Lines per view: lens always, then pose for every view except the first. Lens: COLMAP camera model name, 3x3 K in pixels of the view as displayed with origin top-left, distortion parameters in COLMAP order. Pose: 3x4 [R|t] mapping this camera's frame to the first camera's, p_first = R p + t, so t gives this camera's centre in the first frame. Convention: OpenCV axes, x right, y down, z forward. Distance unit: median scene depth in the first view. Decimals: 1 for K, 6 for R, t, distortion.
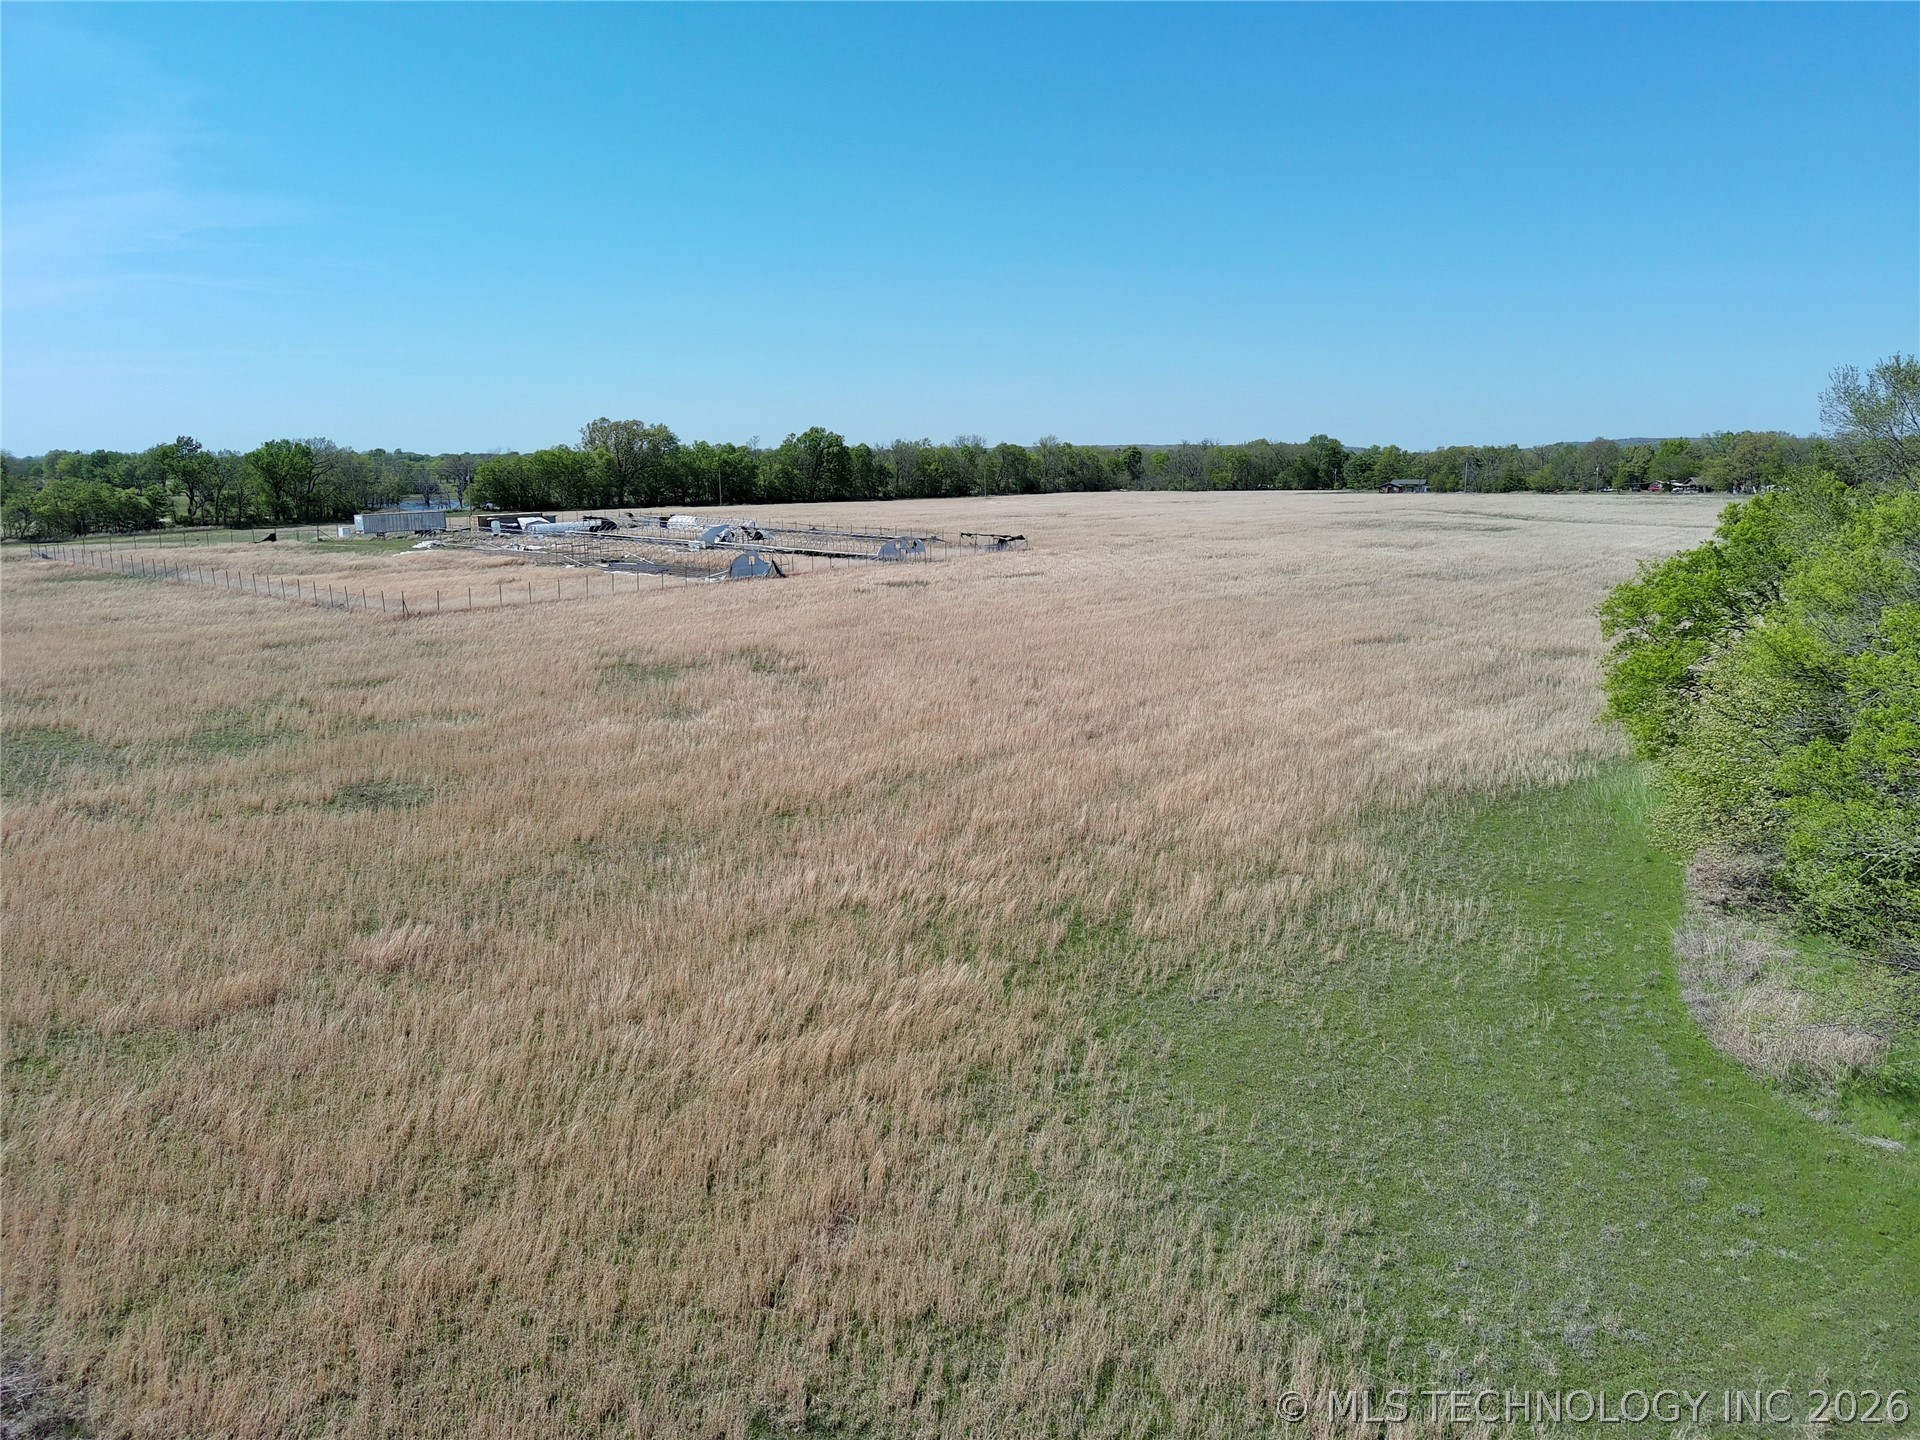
lens RADIAL K [[1293.7, 0, 963.8], [0, 1293.7, 717.6], [0, 0, 1]] dist [0.031745, 0.000901]
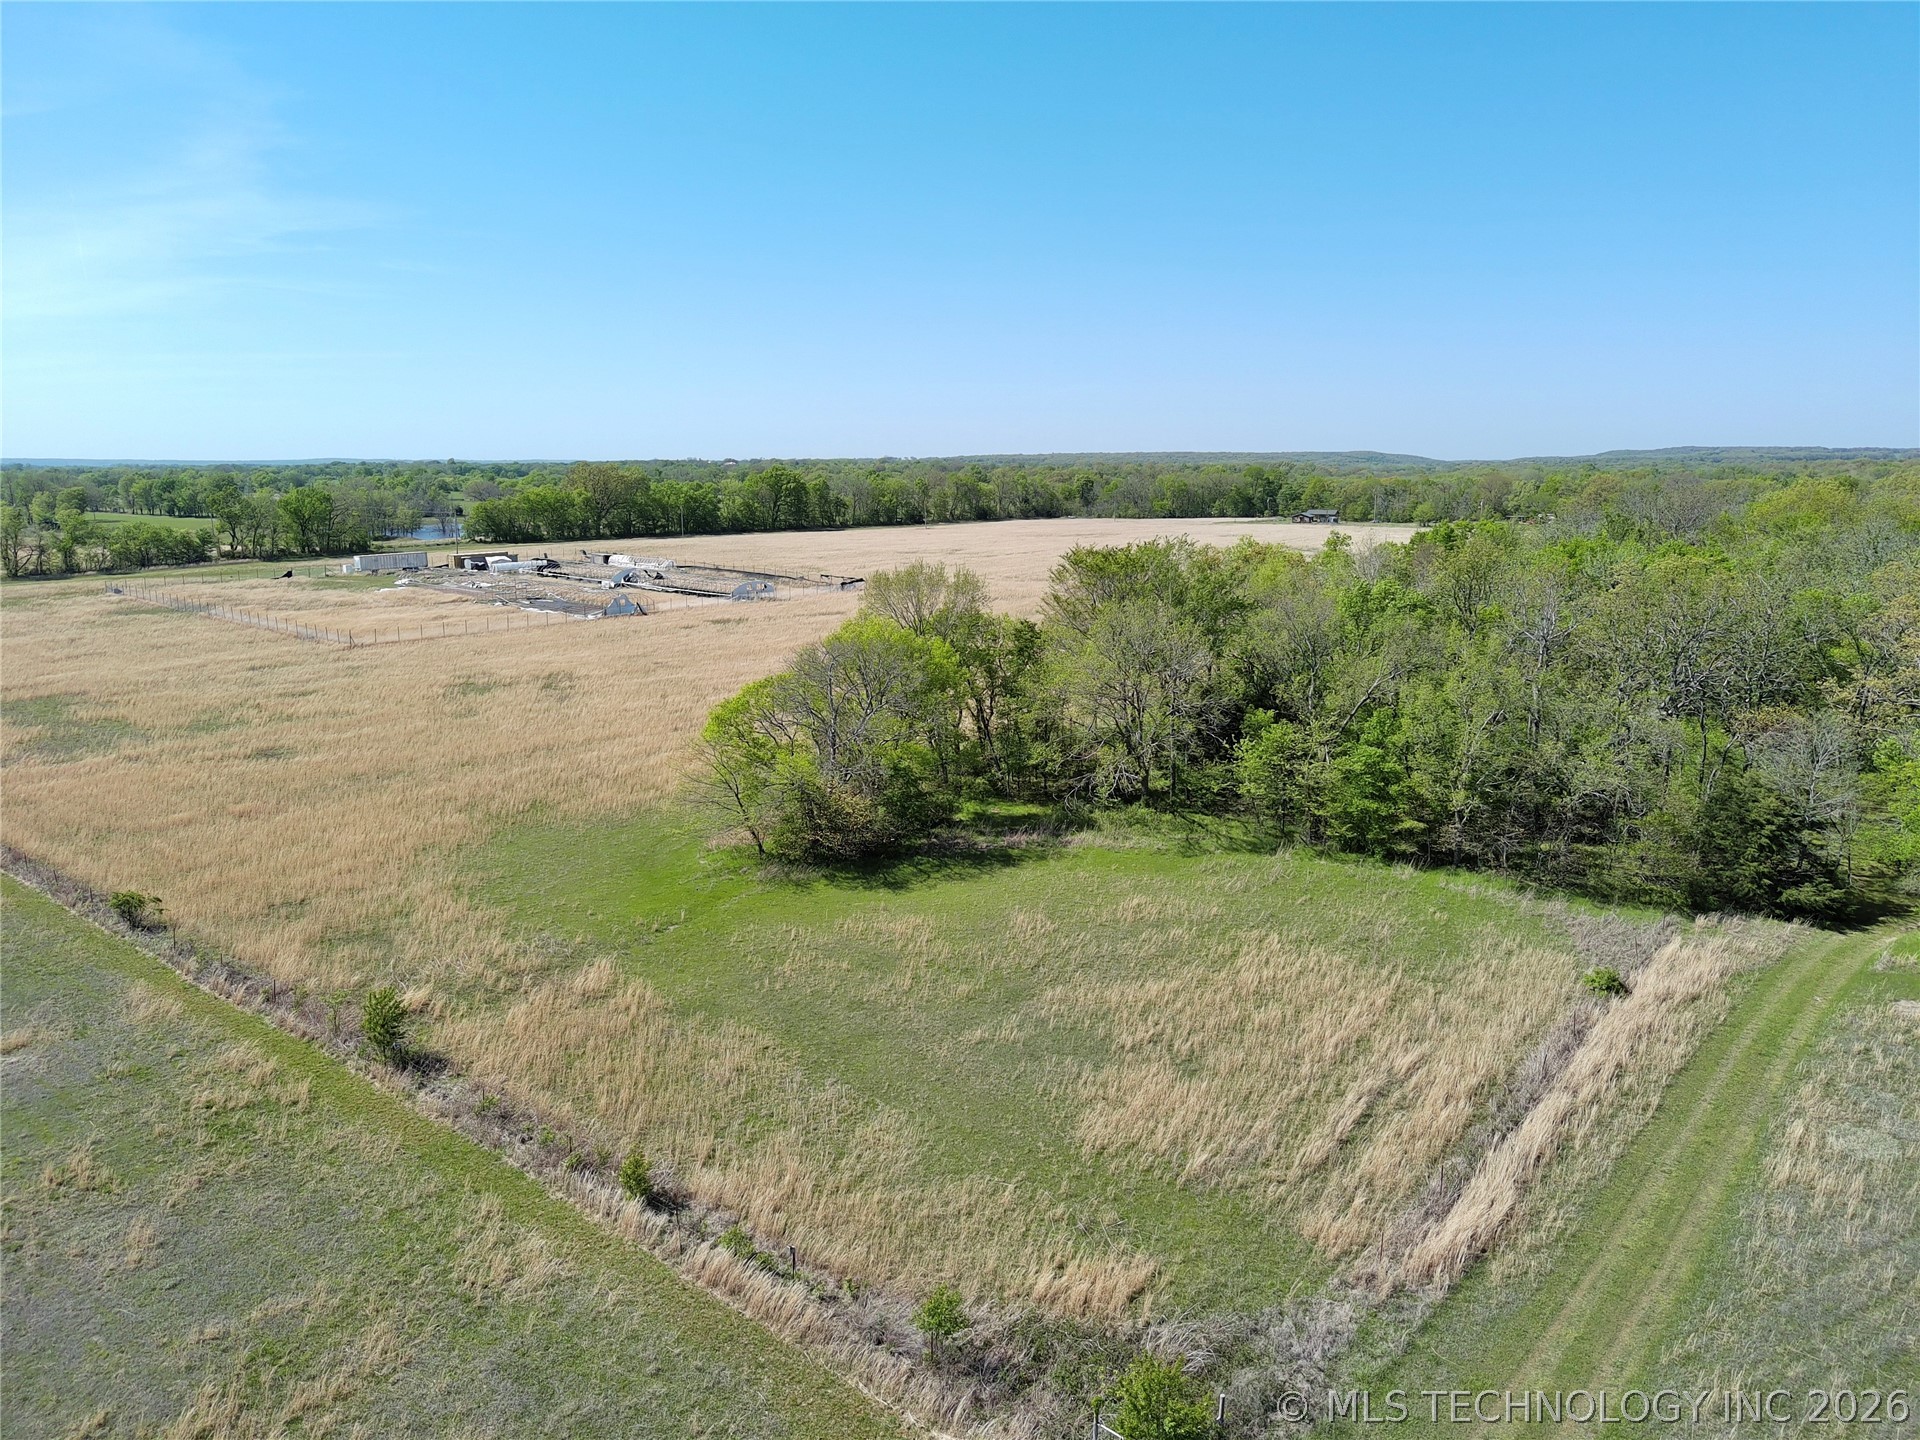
lens RADIAL K [[1293.7, 0, 956.1], [0, 1293.7, 723.1], [0, 0, 1]] dist [0.031745, 0.000901]
pose [[0.999079, 0.010381, -0.041623, 0.154862], [-0.010382, 0.999946, 0.000205, 0.000427], [0.041623, 0.000227, 0.999133, -0.216880]]
